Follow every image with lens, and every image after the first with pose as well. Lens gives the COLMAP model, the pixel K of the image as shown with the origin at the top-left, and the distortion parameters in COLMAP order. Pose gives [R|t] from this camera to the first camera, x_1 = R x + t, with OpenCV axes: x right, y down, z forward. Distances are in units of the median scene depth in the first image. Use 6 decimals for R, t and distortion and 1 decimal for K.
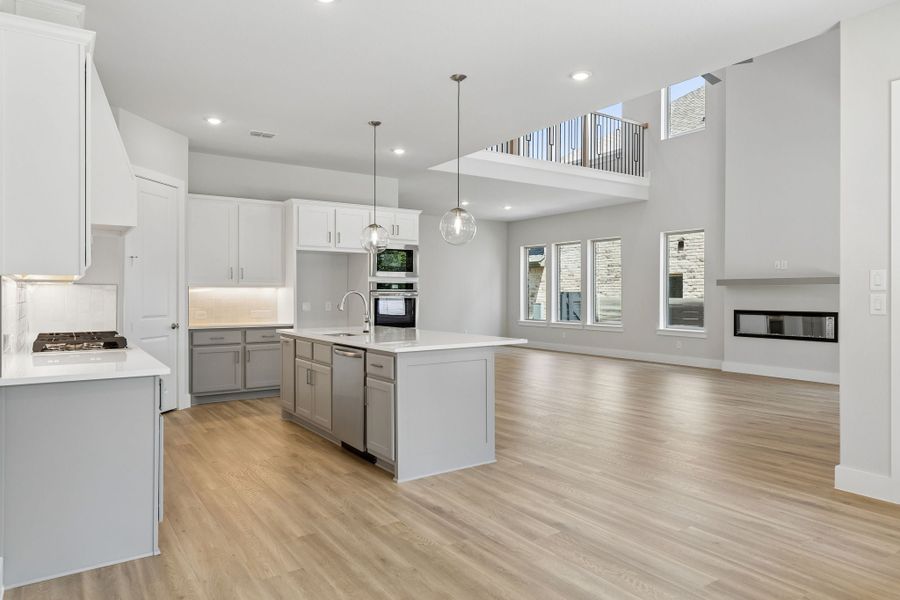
lens RADIAL K [[582.1, 0, 437.4], [0, 582.1, 296.1], [0, 0, 1]] dist [0.009363, 0.001312]
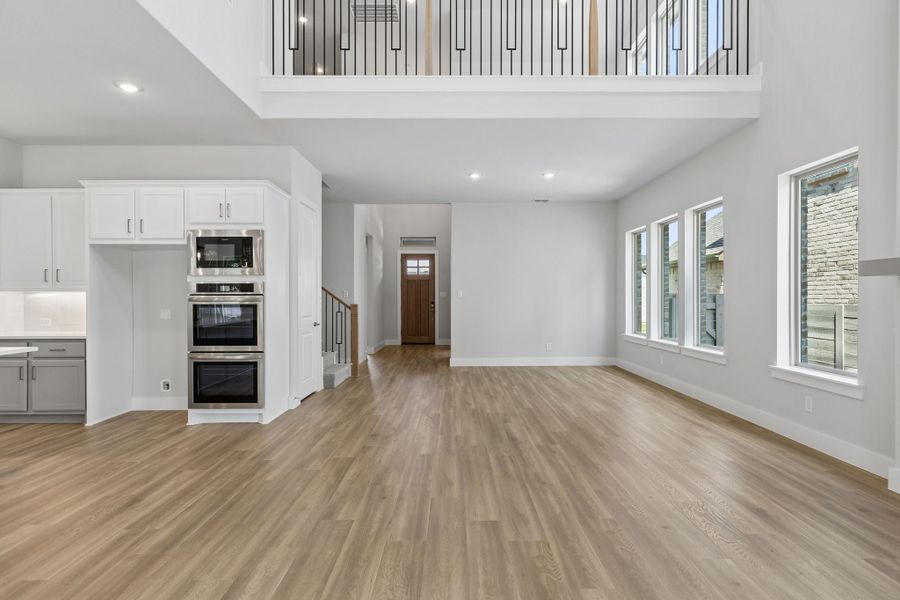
lens RADIAL K [[448.9, 0, 457.4], [0, 448.9, 298.5], [0, 0, 1]] dist [0.002487, -0.000150]
pose [[0.837190, 0.000031, -0.546913, 0.549211], [0.000689, 0.999999, 0.001112, -0.004696], [0.546912, -0.001308, 0.837189, 0.794896]]
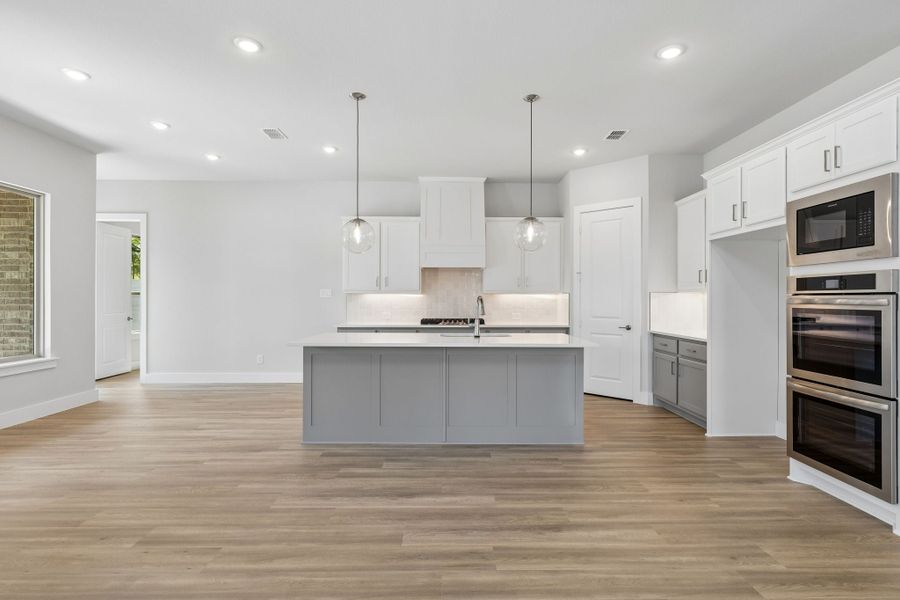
lens RADIAL K [[448.9, 0, 457.4], [0, 448.9, 298.5], [0, 0, 1]] dist [0.002487, -0.000150]
pose [[-0.523588, -0.000170, -0.851972, 0.436031], [-0.006114, 0.999975, 0.003558, -0.005128], [0.851950, 0.007072, -0.523576, 1.077986]]
